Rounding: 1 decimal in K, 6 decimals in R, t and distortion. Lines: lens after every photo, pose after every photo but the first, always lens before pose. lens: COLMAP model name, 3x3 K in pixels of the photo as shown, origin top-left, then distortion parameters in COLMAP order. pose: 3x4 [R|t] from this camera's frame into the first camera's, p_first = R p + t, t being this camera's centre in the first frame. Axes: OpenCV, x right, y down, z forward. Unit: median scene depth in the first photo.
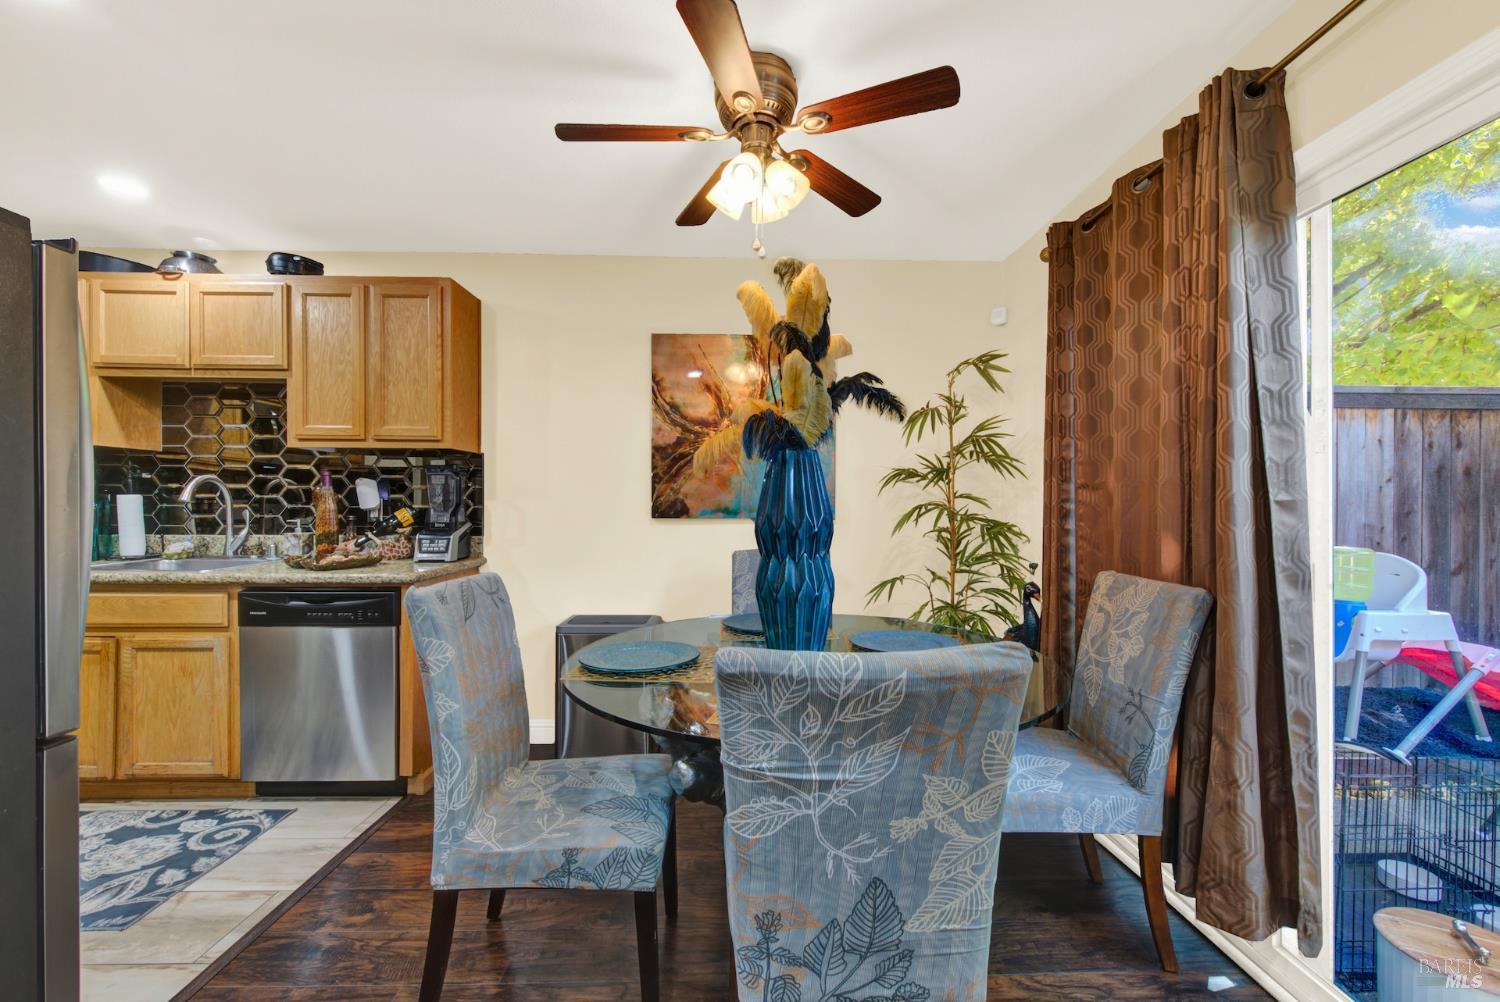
lens RADIAL K [[607.5, 0, 754.9], [0, 607.5, 501.9], [0, 0, 1]] dist [0.000283, -0.000549]
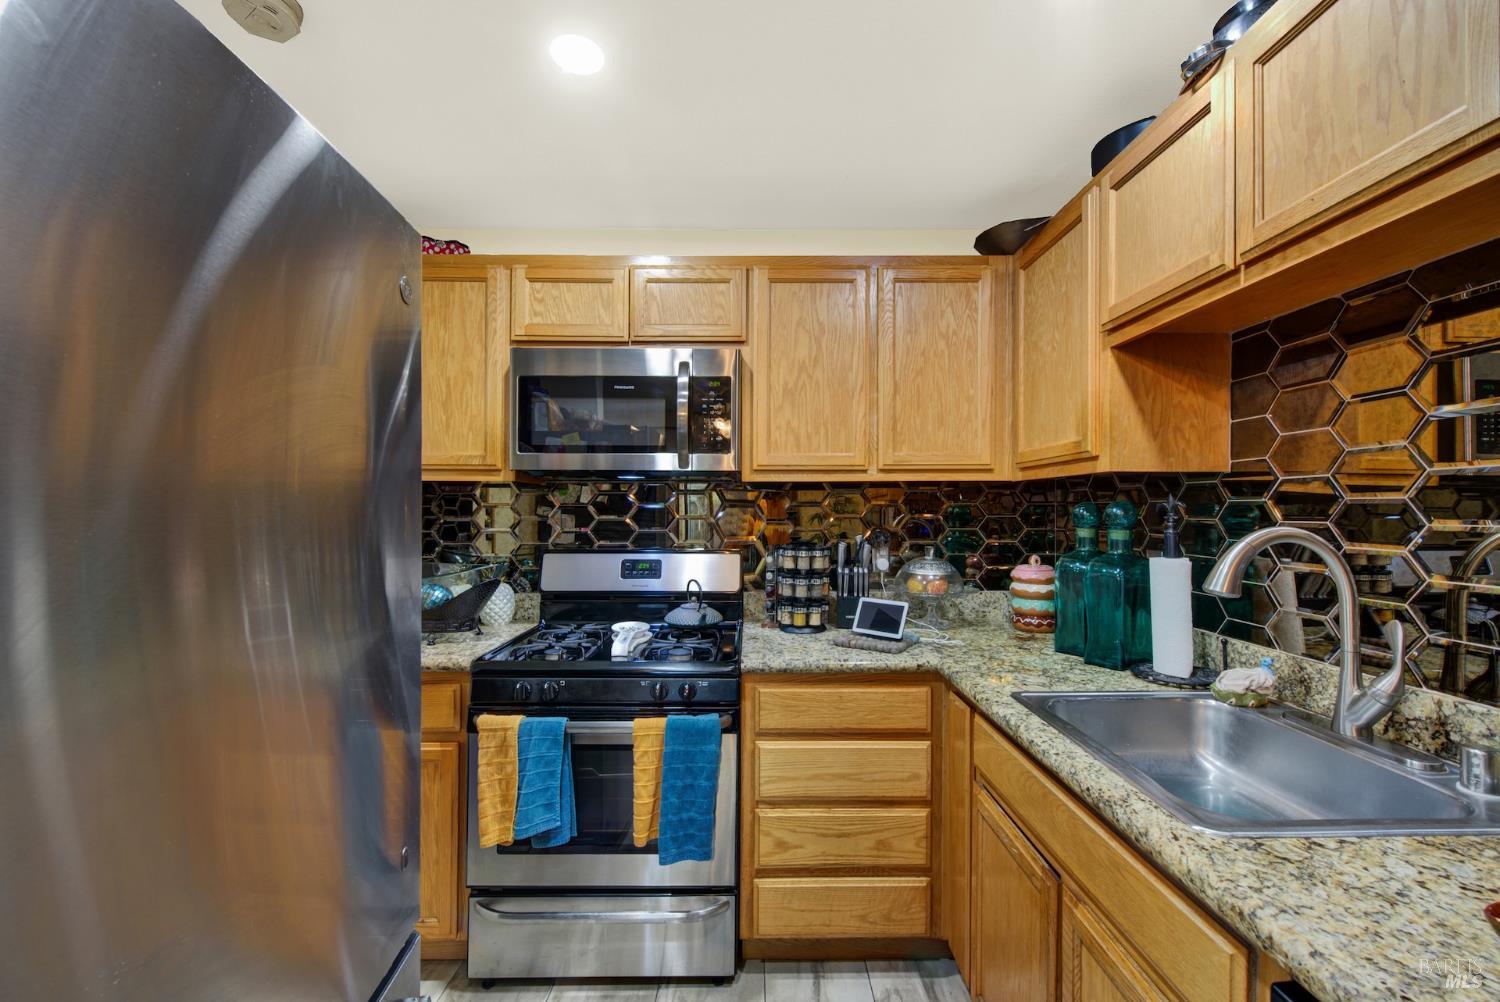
lens RADIAL K [[614.9, 0, 754.5], [0, 614.9, 509.0], [0, 0, 1]] dist [0.004466, -0.002996]
pose [[-0.023496, -0.006696, -0.999702, -0.509621], [-0.004207, 0.999969, -0.006599, -0.053128], [0.999715, 0.004051, -0.023523, 0.691156]]
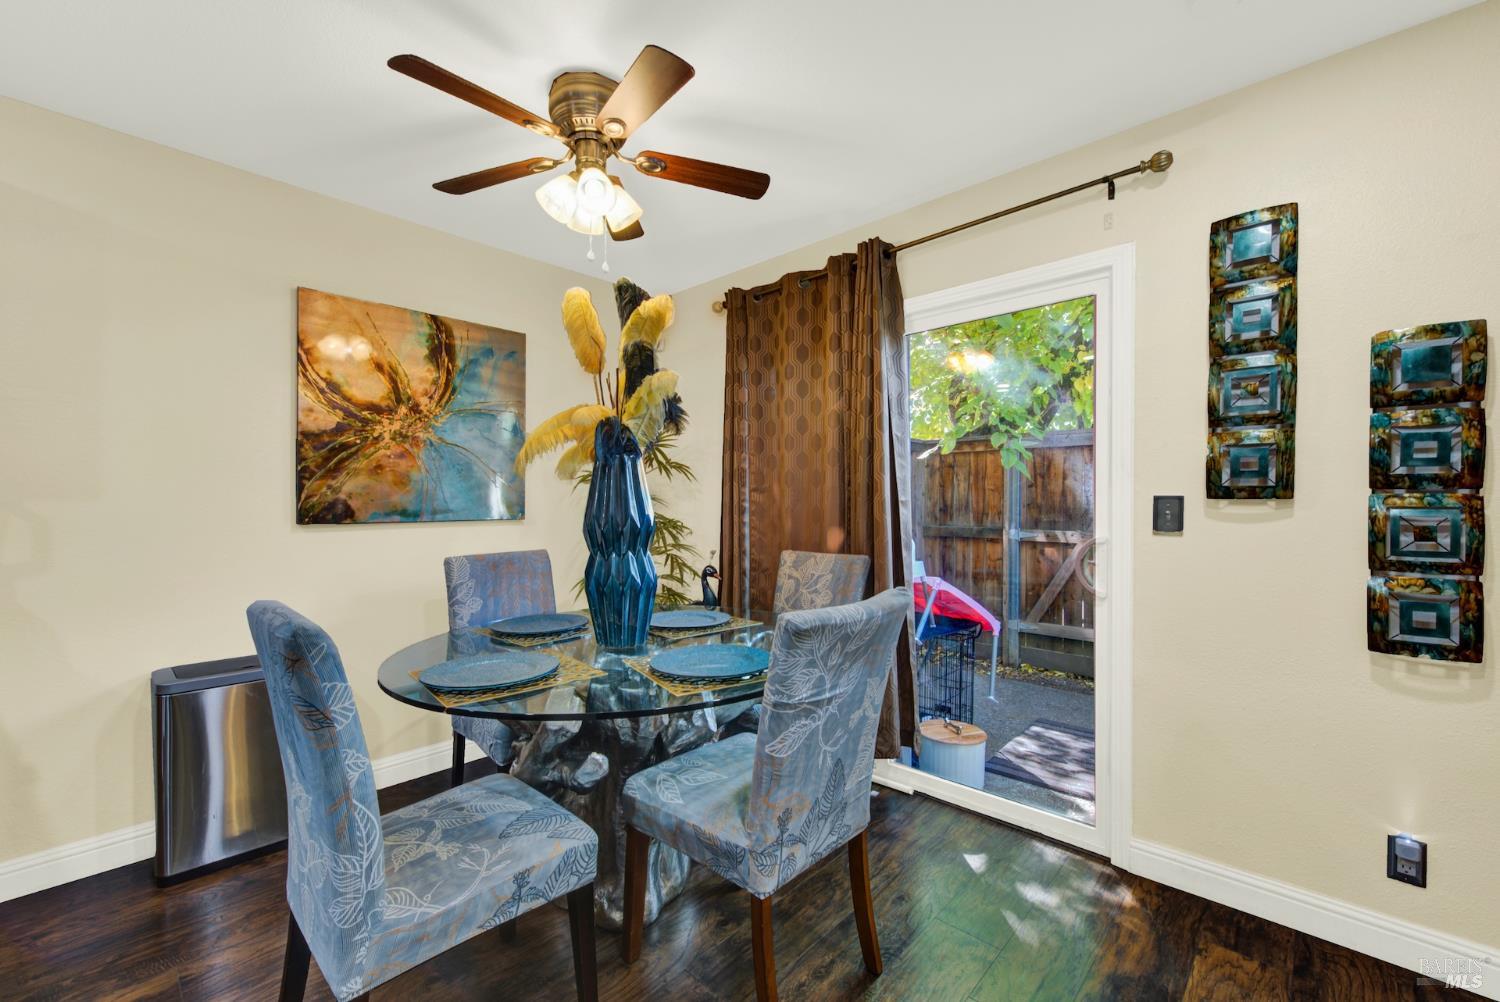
lens RADIAL K [[611.8, 0, 753.0], [0, 611.8, 506.7], [0, 0, 1]] dist [0.002089, -0.001821]
pose [[0.702978, -0.009403, 0.711150, -0.360996], [0.003239, 0.999945, 0.010020, -0.001759], [-0.711204, -0.004740, 0.702969, 0.040830]]
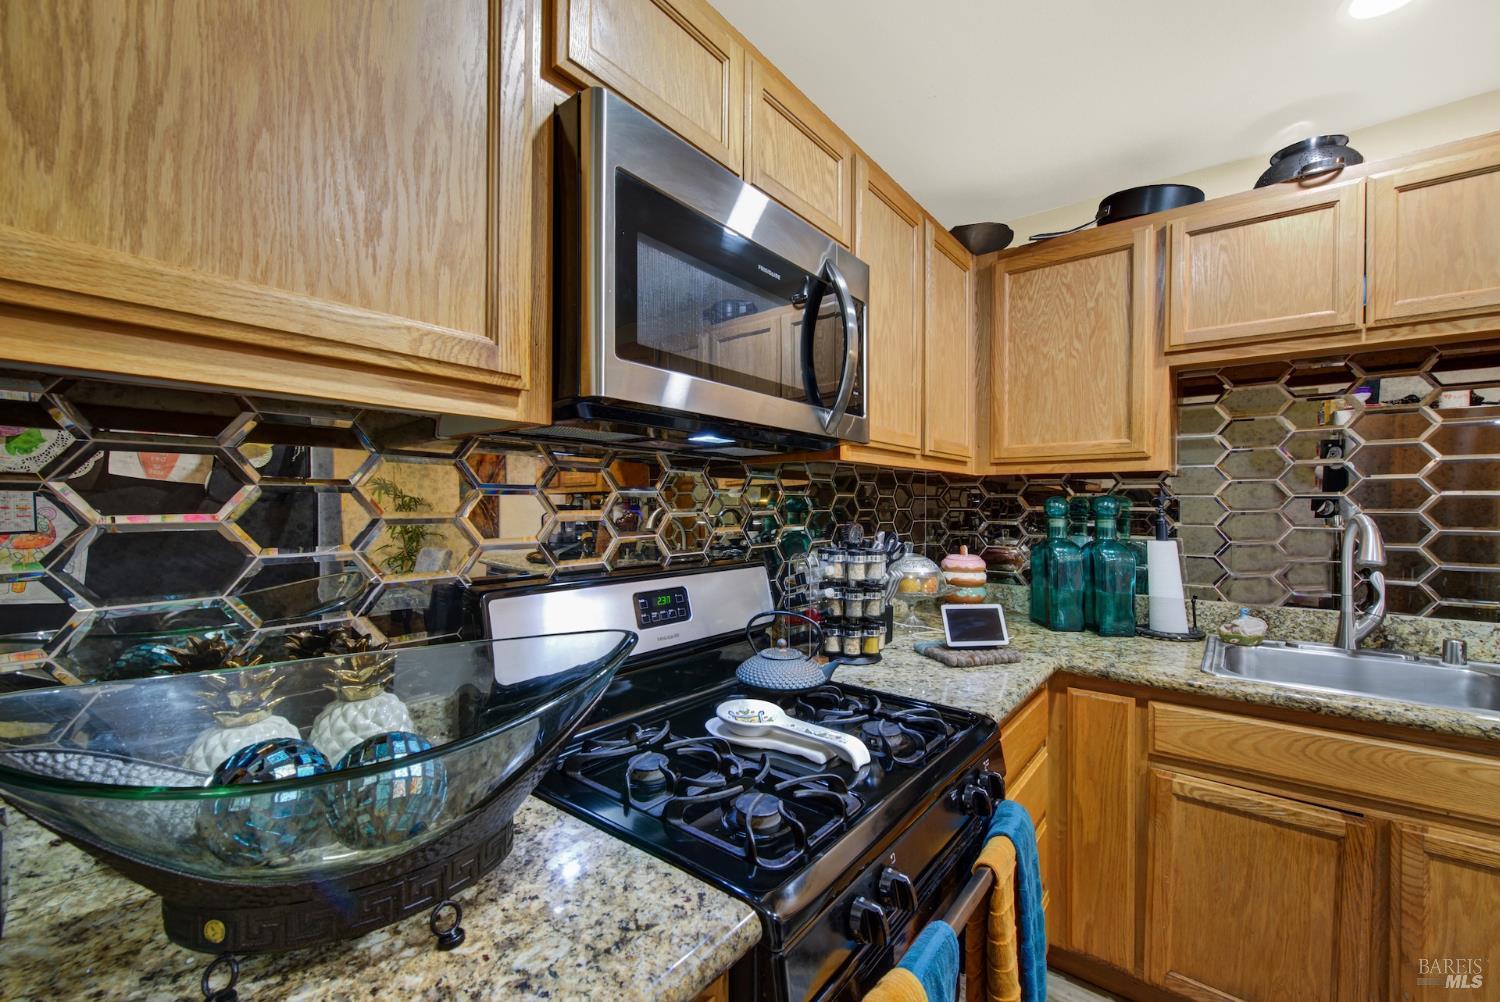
lens RADIAL K [[611.8, 0, 753.0], [0, 611.8, 506.7], [0, 0, 1]] dist [0.002089, -0.001821]
pose [[0.769505, 0.001773, -0.638638, -1.010350], [-0.002387, 0.999997, -0.000100, -0.051961], [0.638636, 0.001601, 0.769507, 0.192314]]
